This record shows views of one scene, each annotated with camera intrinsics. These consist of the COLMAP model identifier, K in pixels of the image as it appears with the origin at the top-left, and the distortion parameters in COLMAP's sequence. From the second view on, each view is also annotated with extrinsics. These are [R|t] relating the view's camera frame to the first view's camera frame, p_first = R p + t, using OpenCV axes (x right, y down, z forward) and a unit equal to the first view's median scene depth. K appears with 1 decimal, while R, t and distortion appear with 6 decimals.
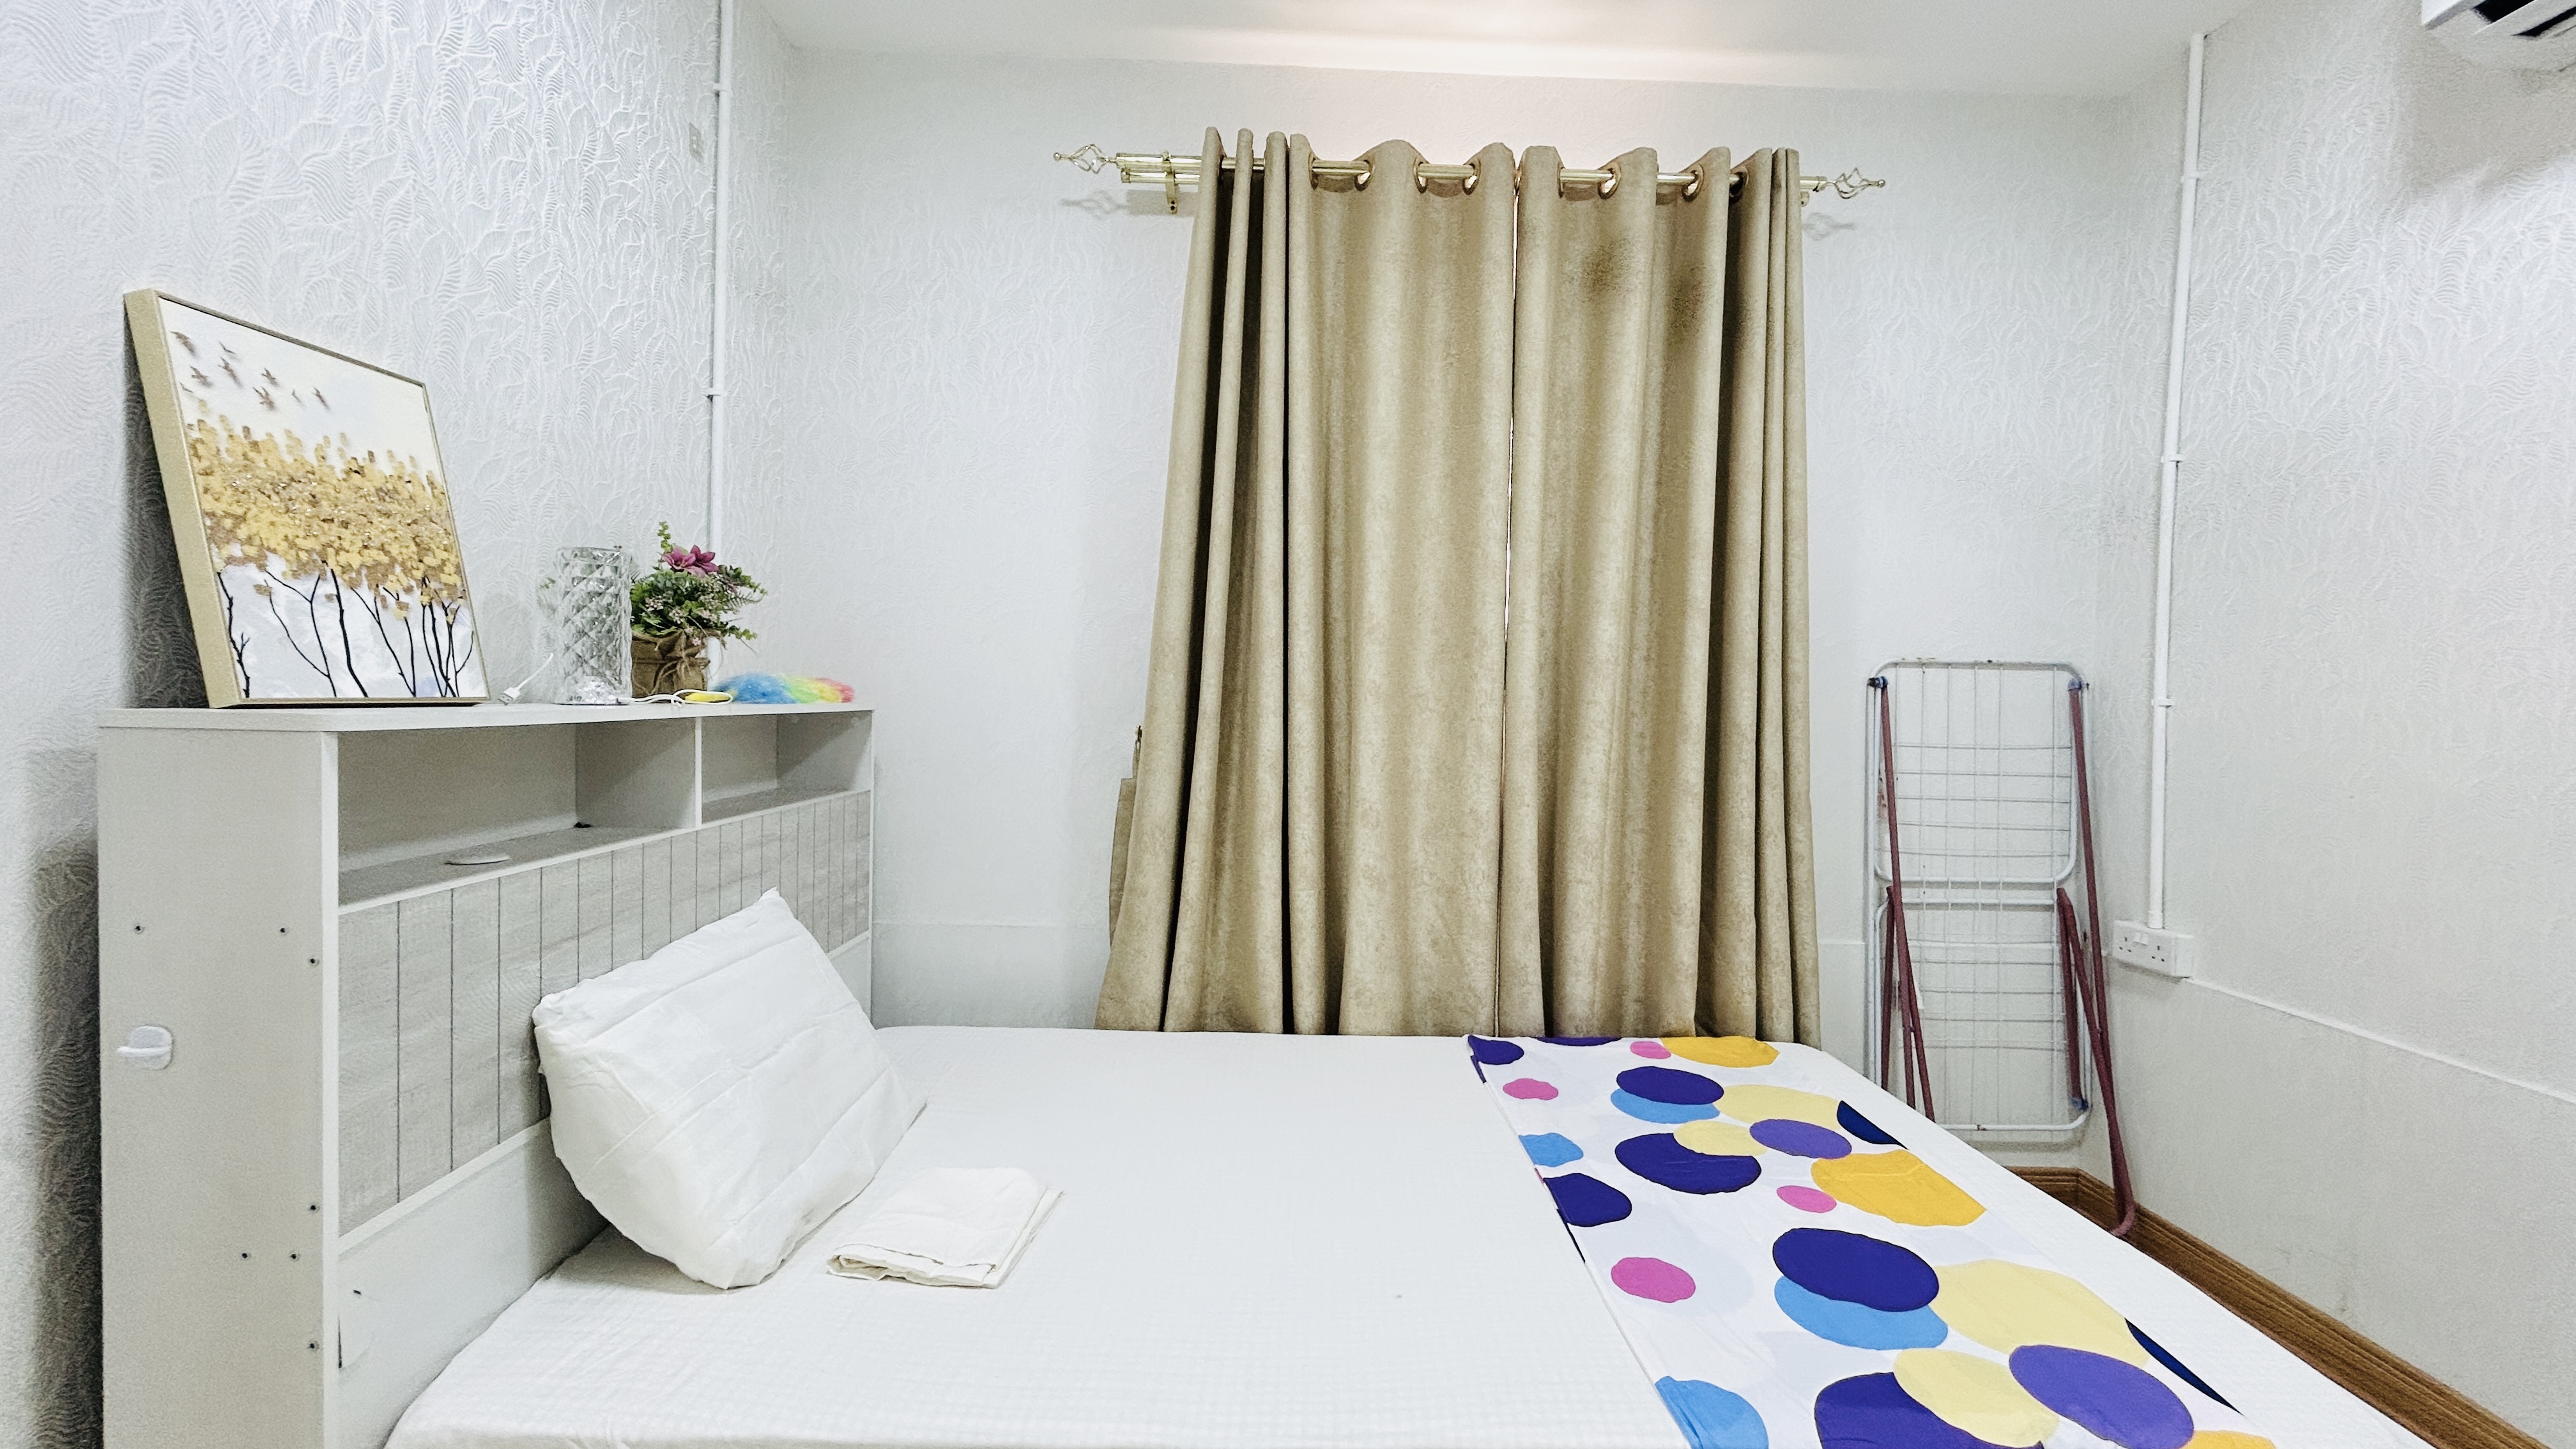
lens RADIAL K [[1029.9, 0, 1282.7], [0, 1029.9, 727.2], [0, 0, 1]] dist [-0.001443, -0.000443]
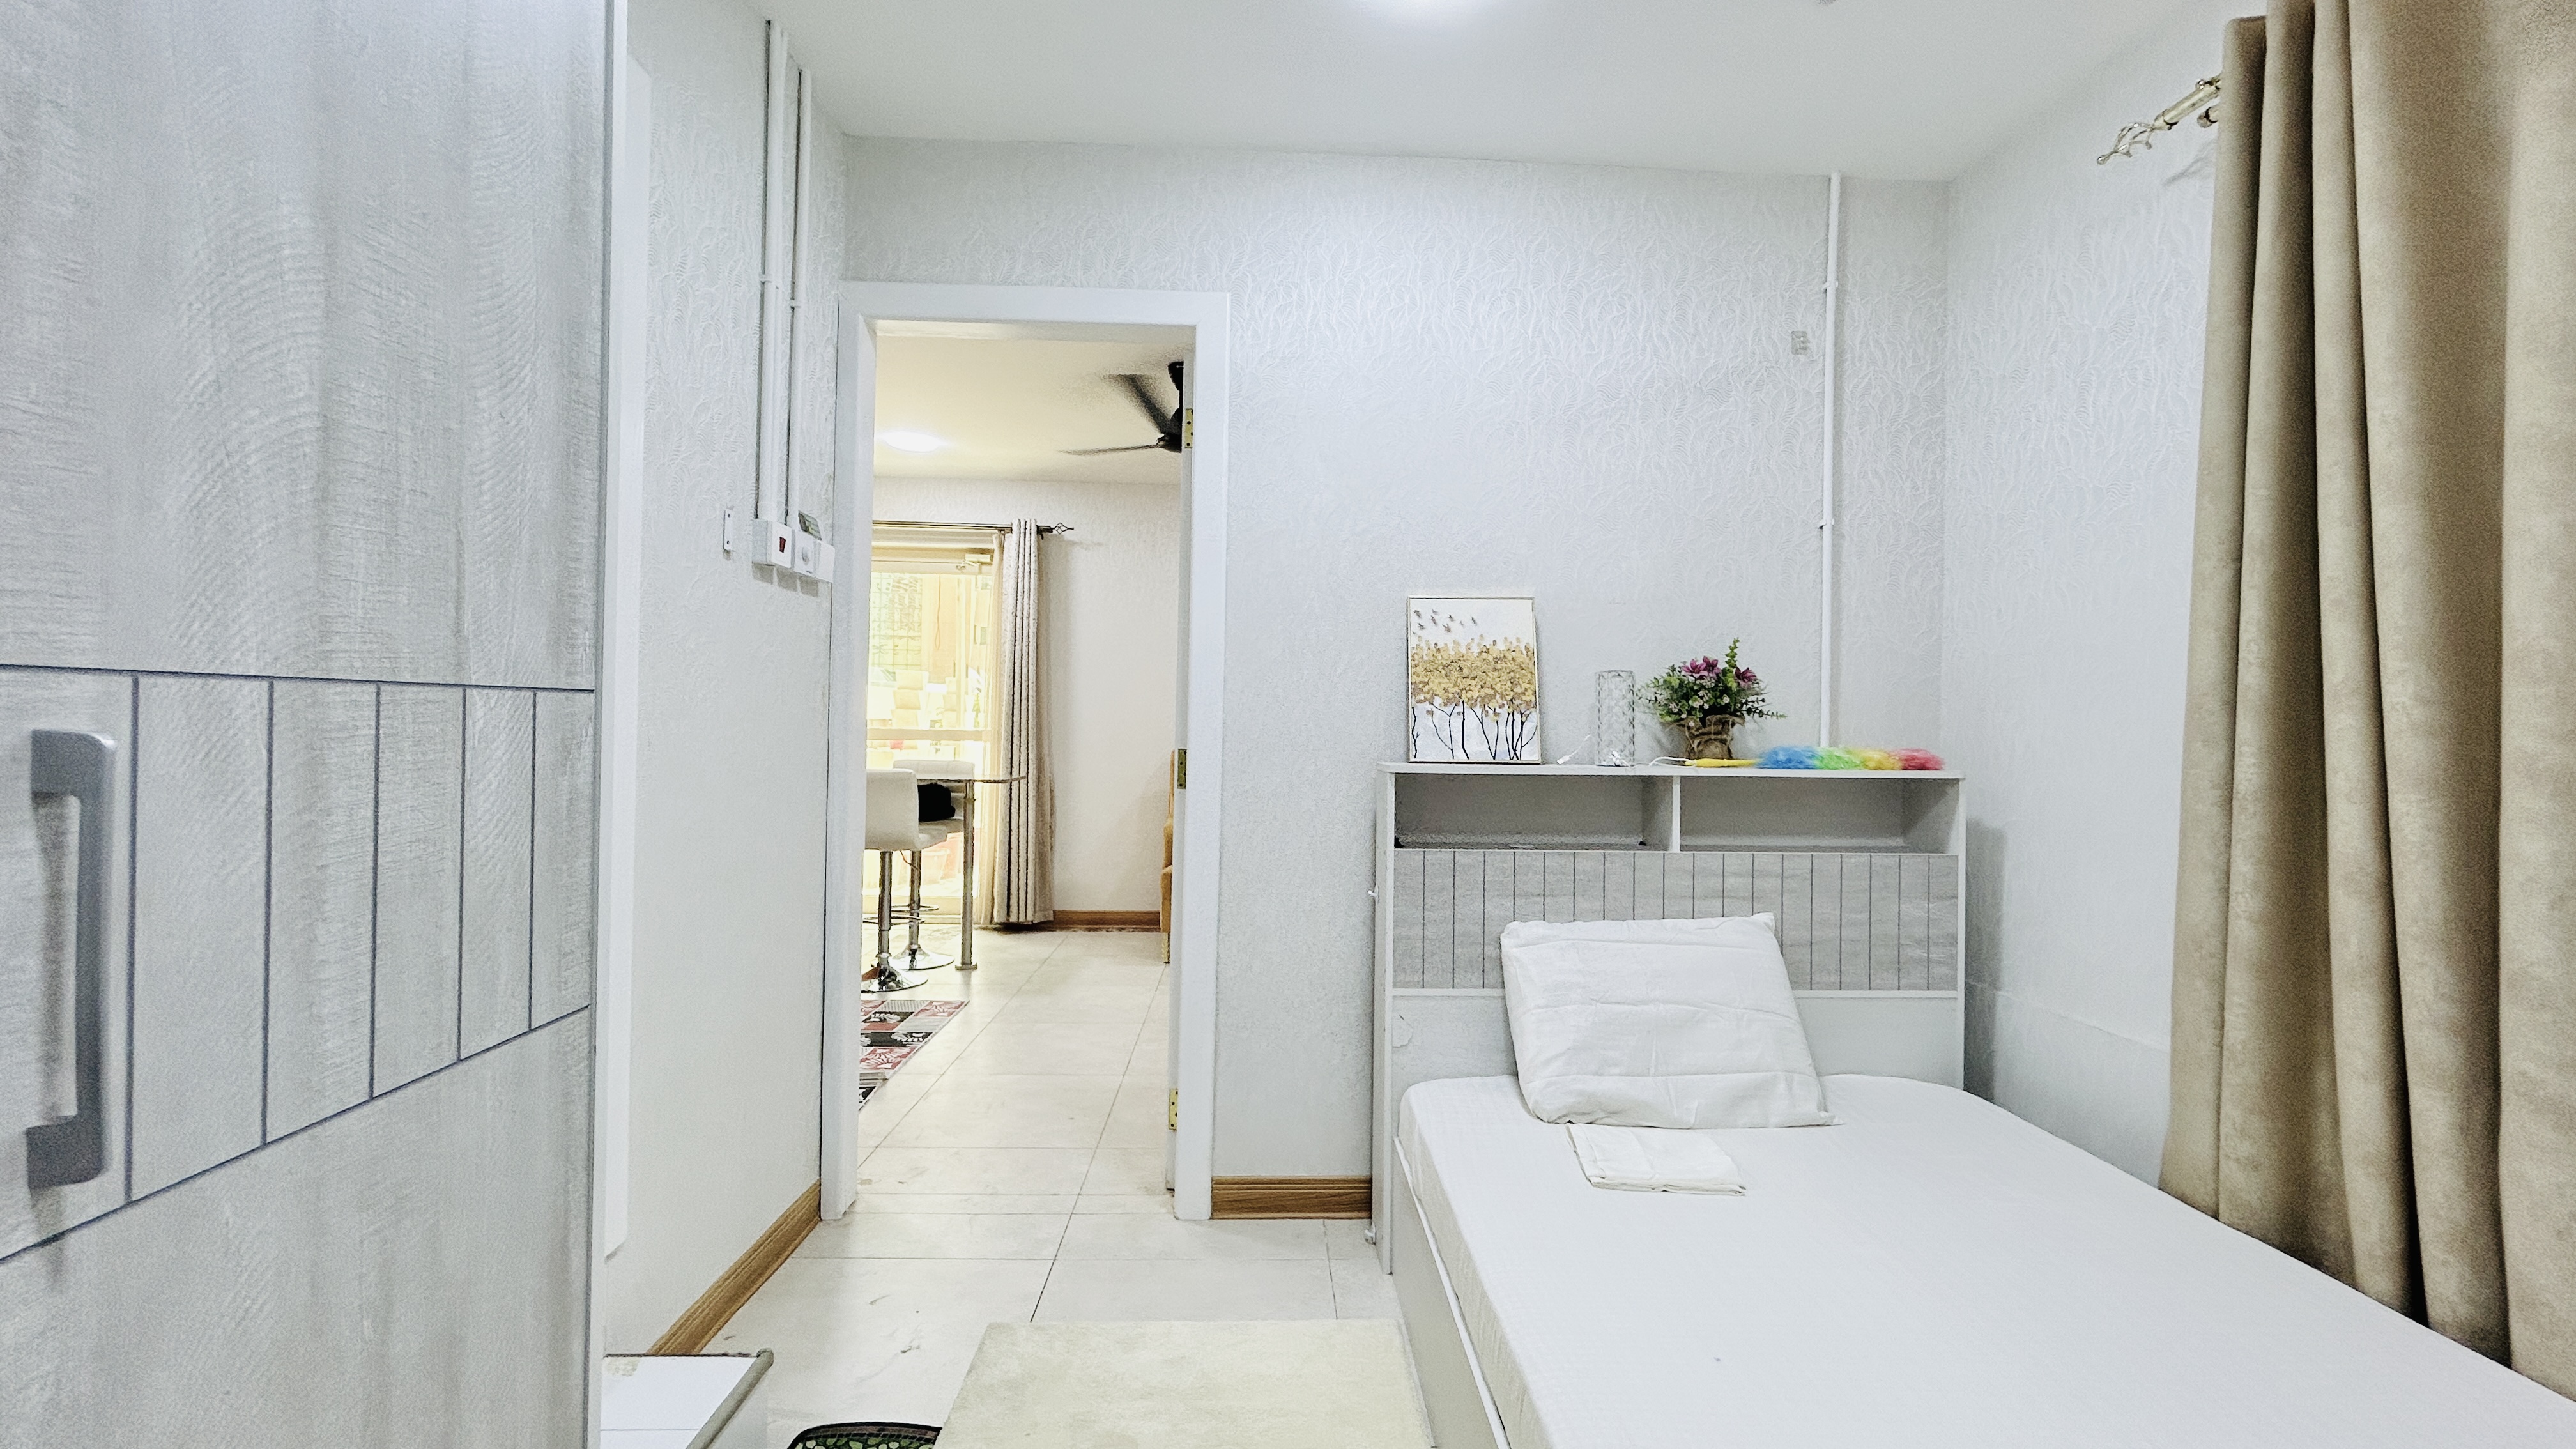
lens RADIAL K [[1029.9, 0, 1282.7], [0, 1029.9, 727.2], [0, 0, 1]] dist [-0.001443, -0.000443]
pose [[0.017055, -0.023741, -0.999573, 0.857092], [-0.043856, 0.998738, -0.024469, -0.018375], [0.998892, 0.044254, 0.015992, 0.404994]]
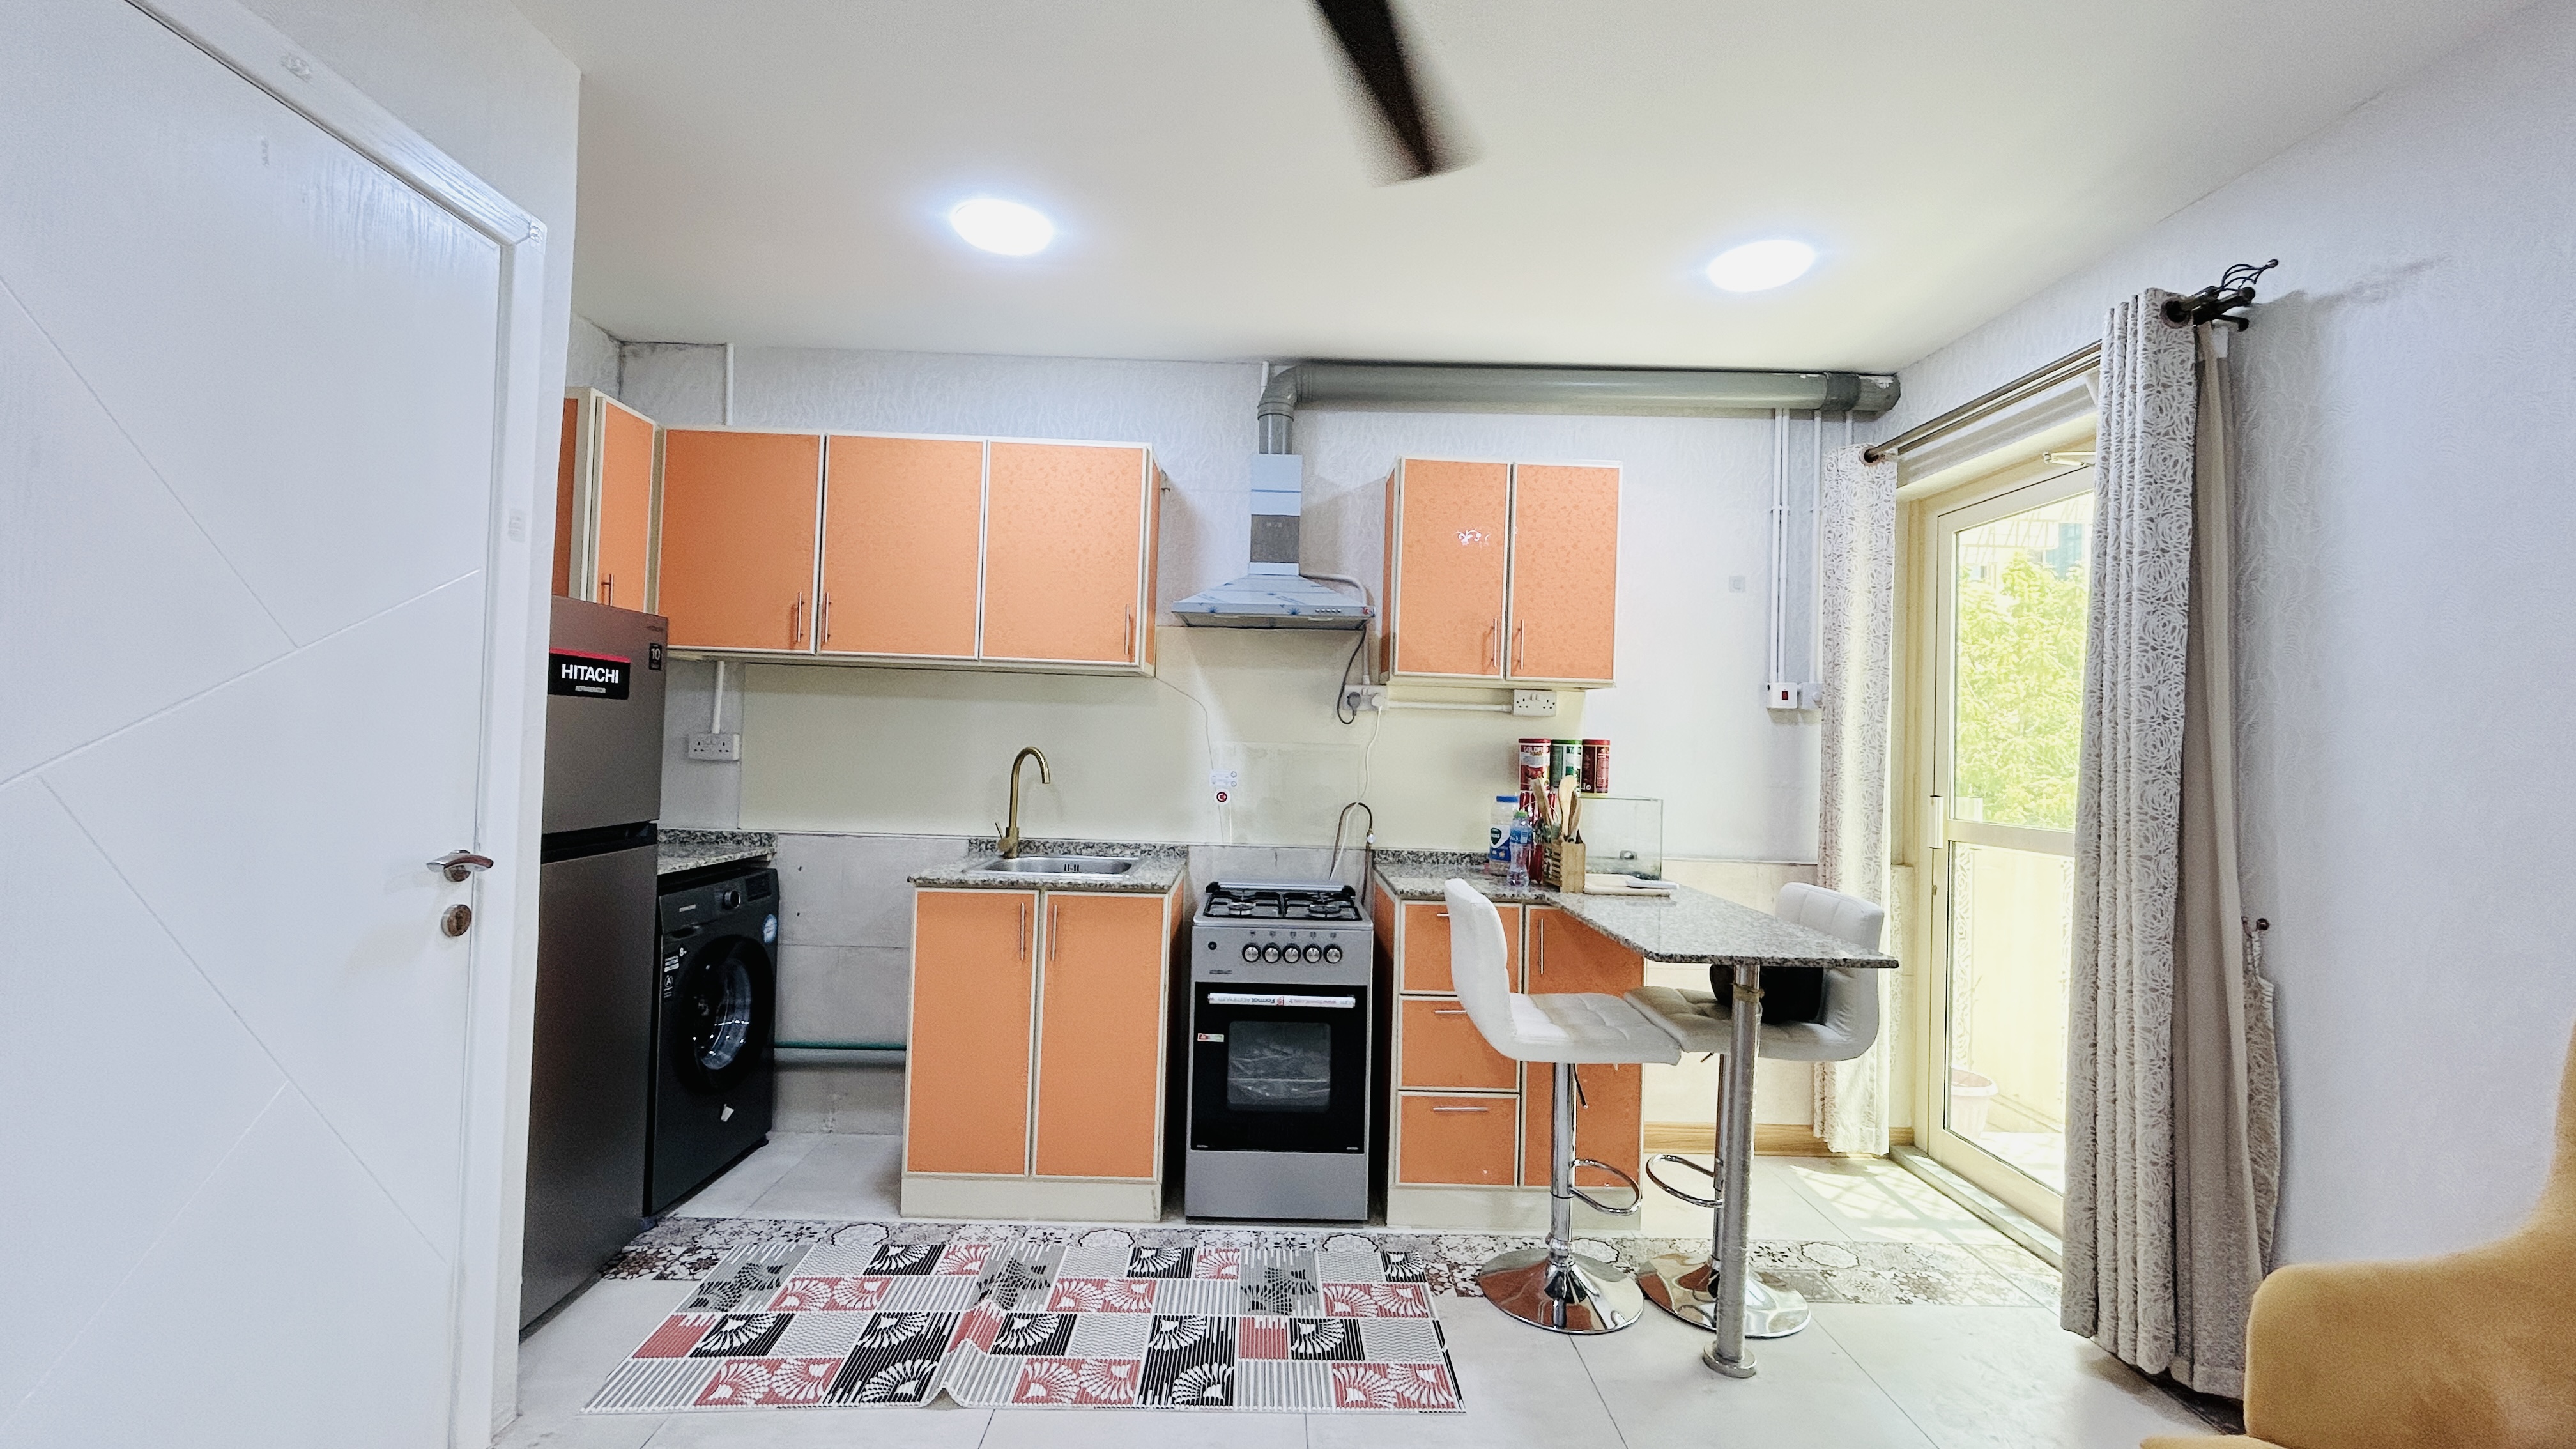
lens RADIAL K [[1044.9, 0, 1288.0], [0, 1044.9, 724.5], [0, 0, 1]] dist [-0.001543, 0.006424]
pose [[-0.998071, -0.058212, -0.021566, -1.622846], [-0.058356, 0.998277, 0.006144, -0.164999], [0.021172, 0.007391, -0.999749, 0.927168]]
